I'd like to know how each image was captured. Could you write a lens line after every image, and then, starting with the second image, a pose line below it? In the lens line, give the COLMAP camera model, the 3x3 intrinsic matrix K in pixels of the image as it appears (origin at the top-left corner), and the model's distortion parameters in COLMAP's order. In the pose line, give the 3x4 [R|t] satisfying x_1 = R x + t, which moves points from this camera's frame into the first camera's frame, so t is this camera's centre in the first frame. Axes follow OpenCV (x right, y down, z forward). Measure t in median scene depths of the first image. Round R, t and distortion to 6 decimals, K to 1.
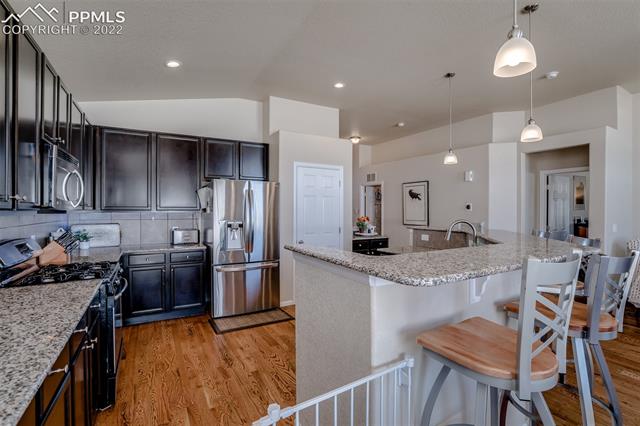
lens RADIAL K [[304.3, 0, 314.8], [0, 304.3, 213.4], [0, 0, 1]] dist [-0.052207, 0.014582]
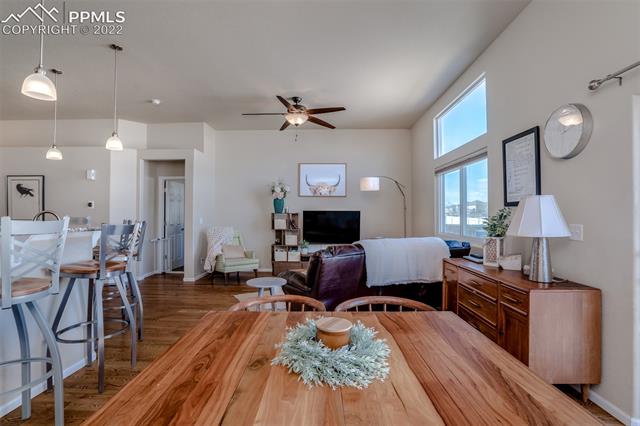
lens RADIAL K [[304.3, 0, 318.0], [0, 304.3, 211.1], [0, 0, 1]] dist [-0.052207, 0.014582]
pose [[0.499570, 0.008449, 0.866233, 0.026267], [0.007588, 0.999871, -0.014129, 0.020390], [-0.866241, 0.013631, 0.499441, -0.174783]]
